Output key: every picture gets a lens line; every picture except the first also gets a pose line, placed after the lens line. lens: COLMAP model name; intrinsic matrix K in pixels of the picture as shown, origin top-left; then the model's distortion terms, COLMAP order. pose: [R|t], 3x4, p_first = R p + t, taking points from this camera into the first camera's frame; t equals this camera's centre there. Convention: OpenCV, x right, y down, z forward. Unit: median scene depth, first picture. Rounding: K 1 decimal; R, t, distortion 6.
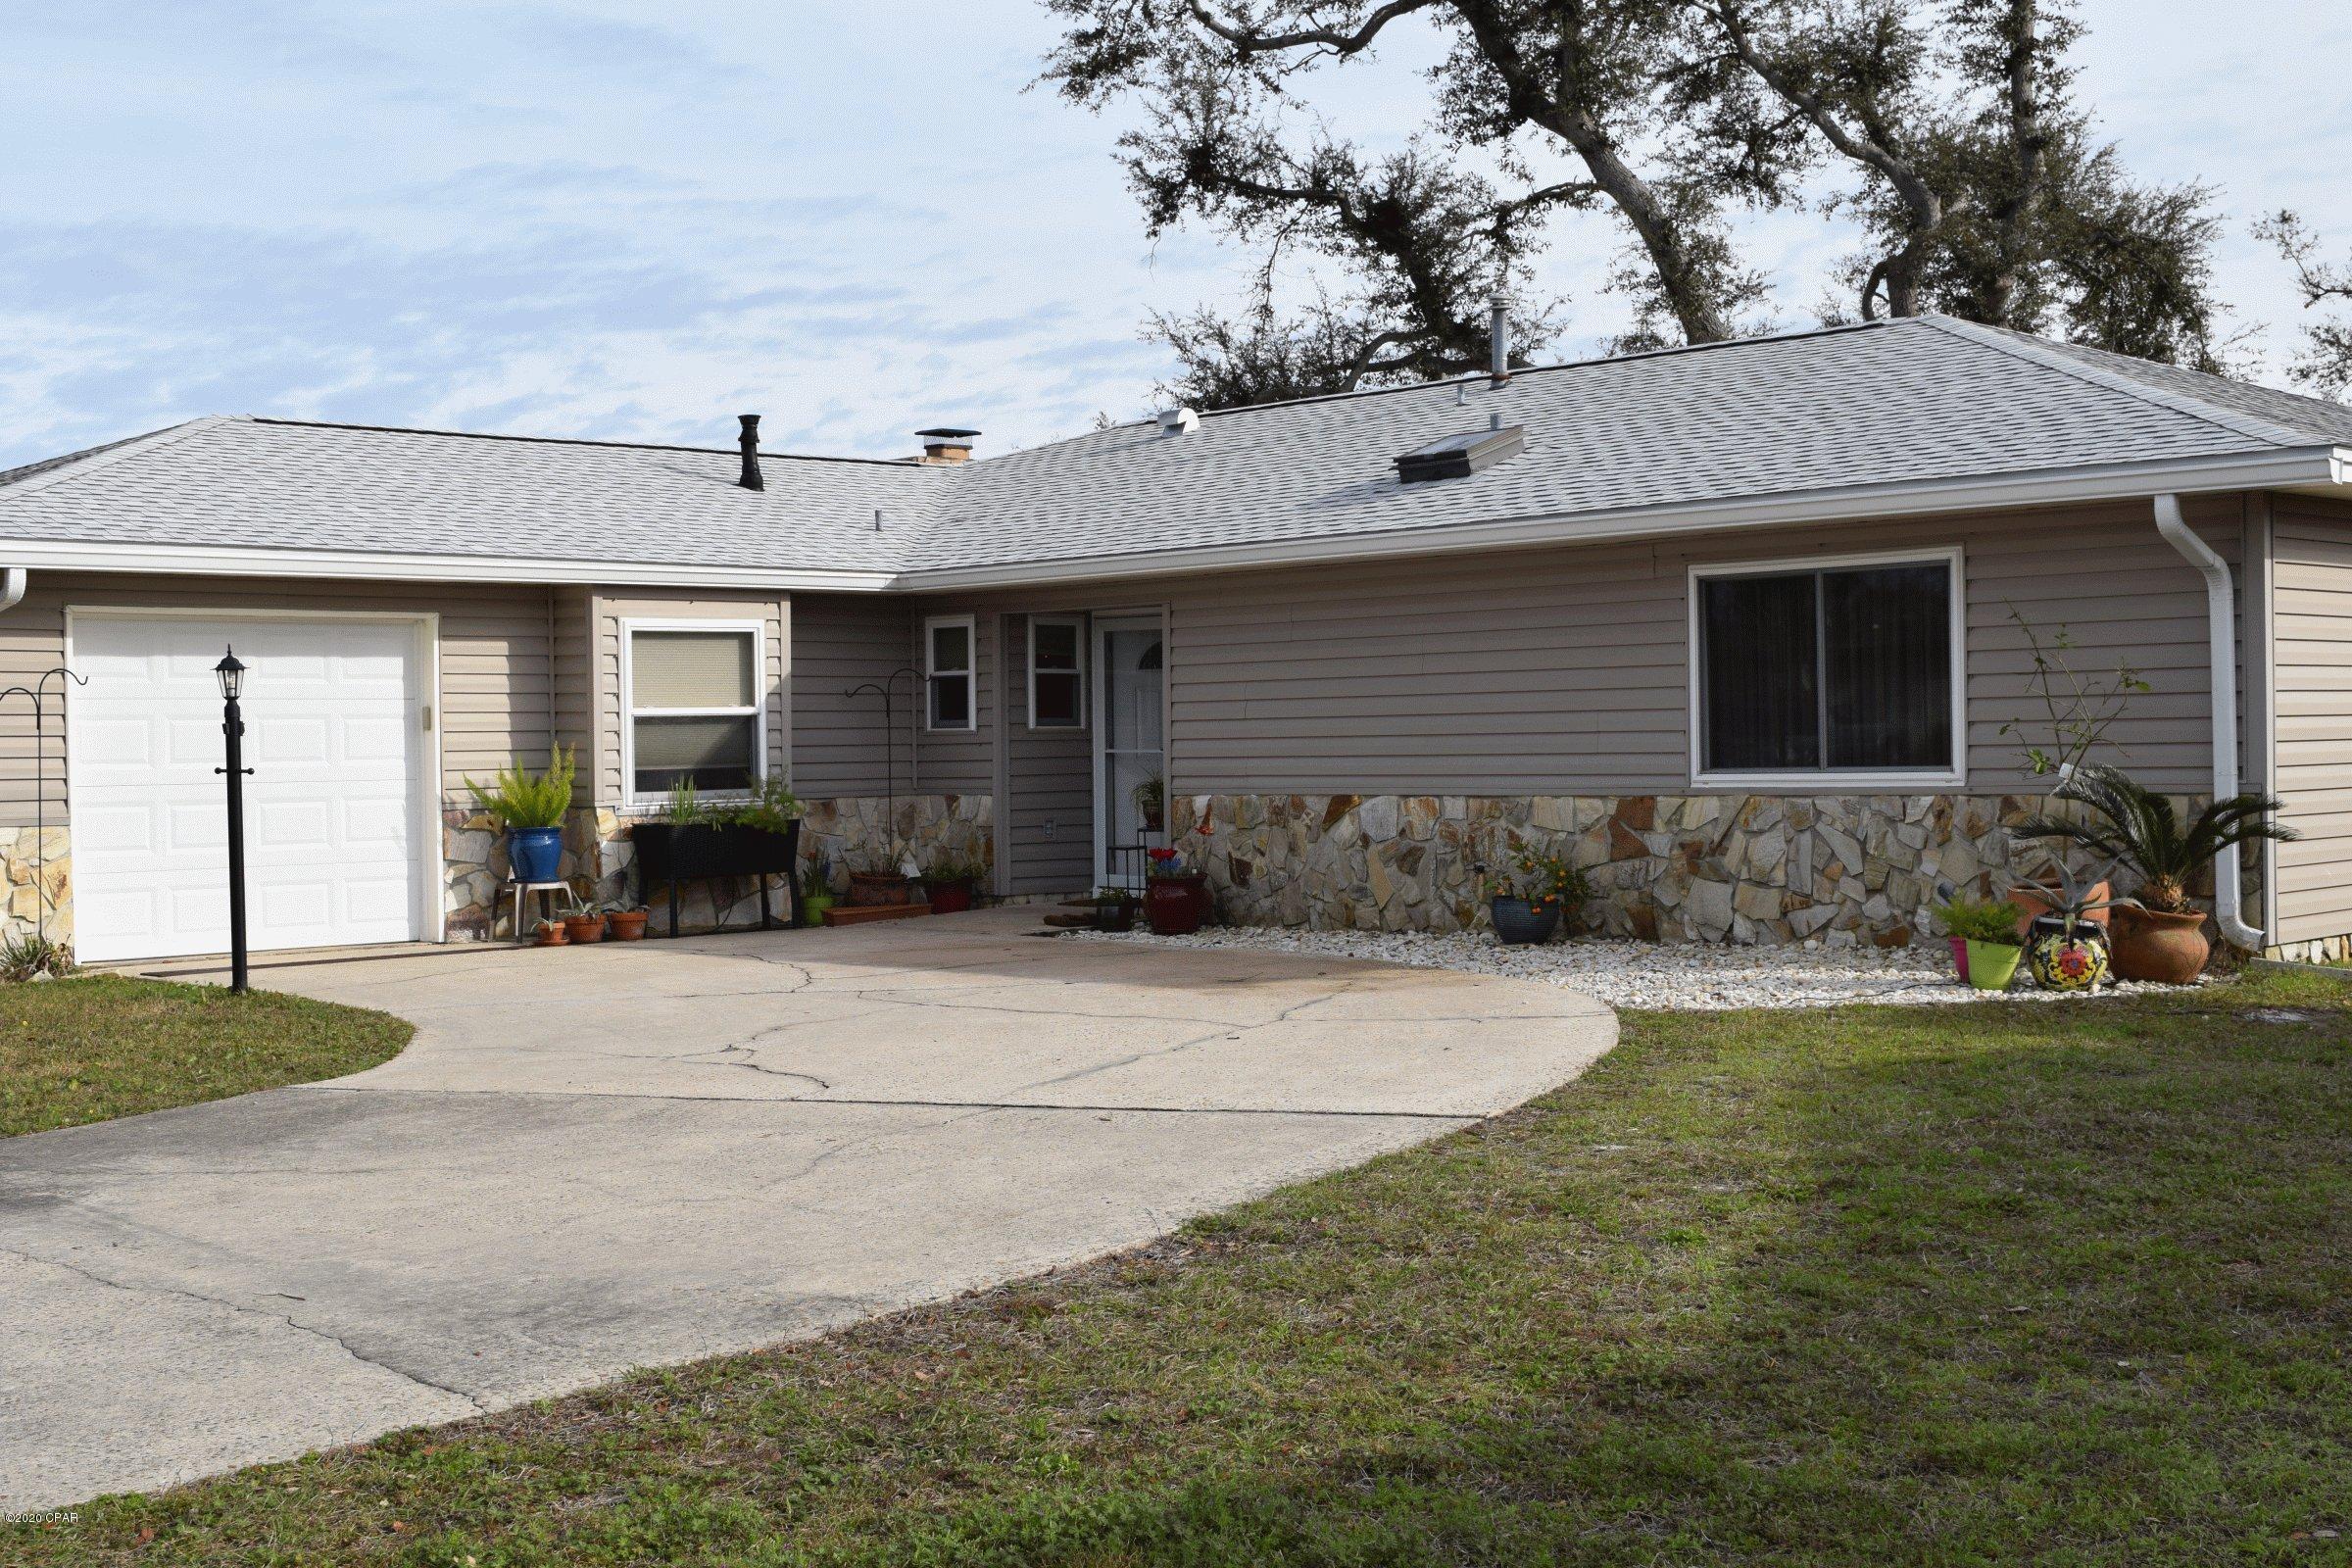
lens RADIAL K [[2835.9, 0, 1245.2], [0, 2835.9, 783.8], [0, 0, 1]] dist [-0.047252, 0.000000]
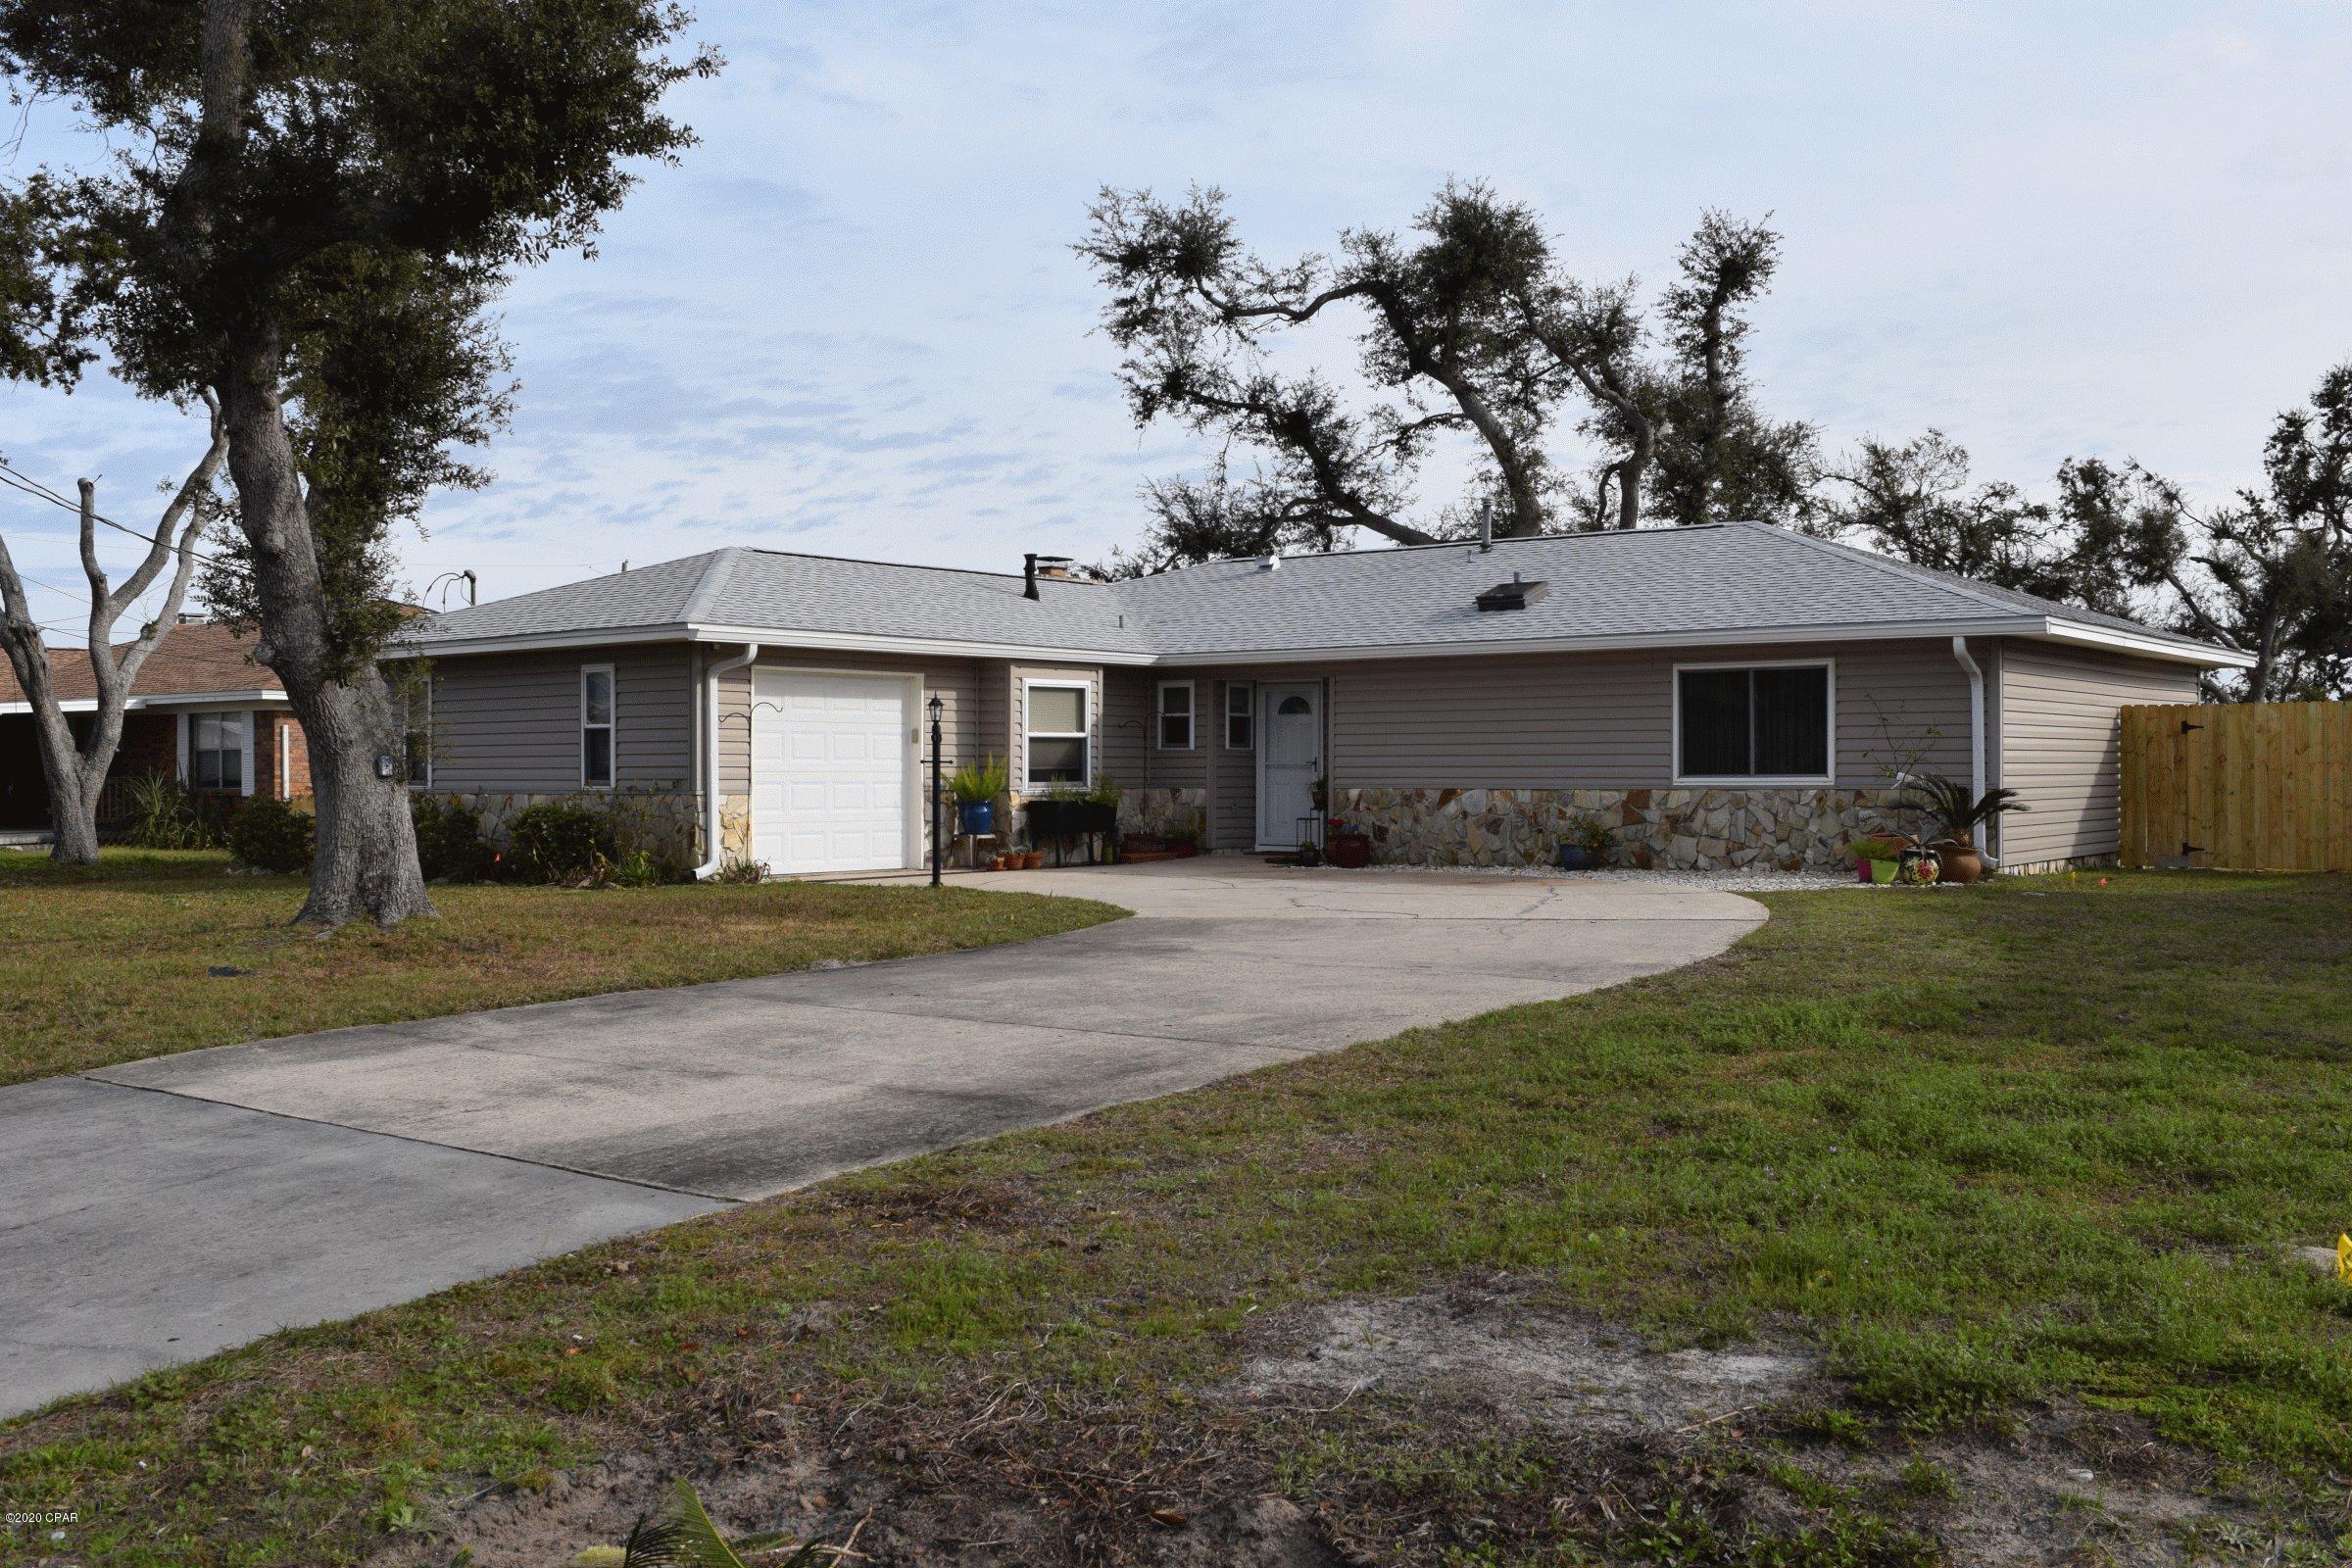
lens RADIAL K [[2313.1, 0, 1165.1], [0, 2313.1, 789.8], [0, 0, 1]] dist [-0.075855, 0.000000]
pose [[0.989445, 0.013586, 0.144270, -0.341866], [-0.012216, 0.999872, -0.010375, 0.021308], [-0.144392, 0.008503, 0.989484, -0.380952]]
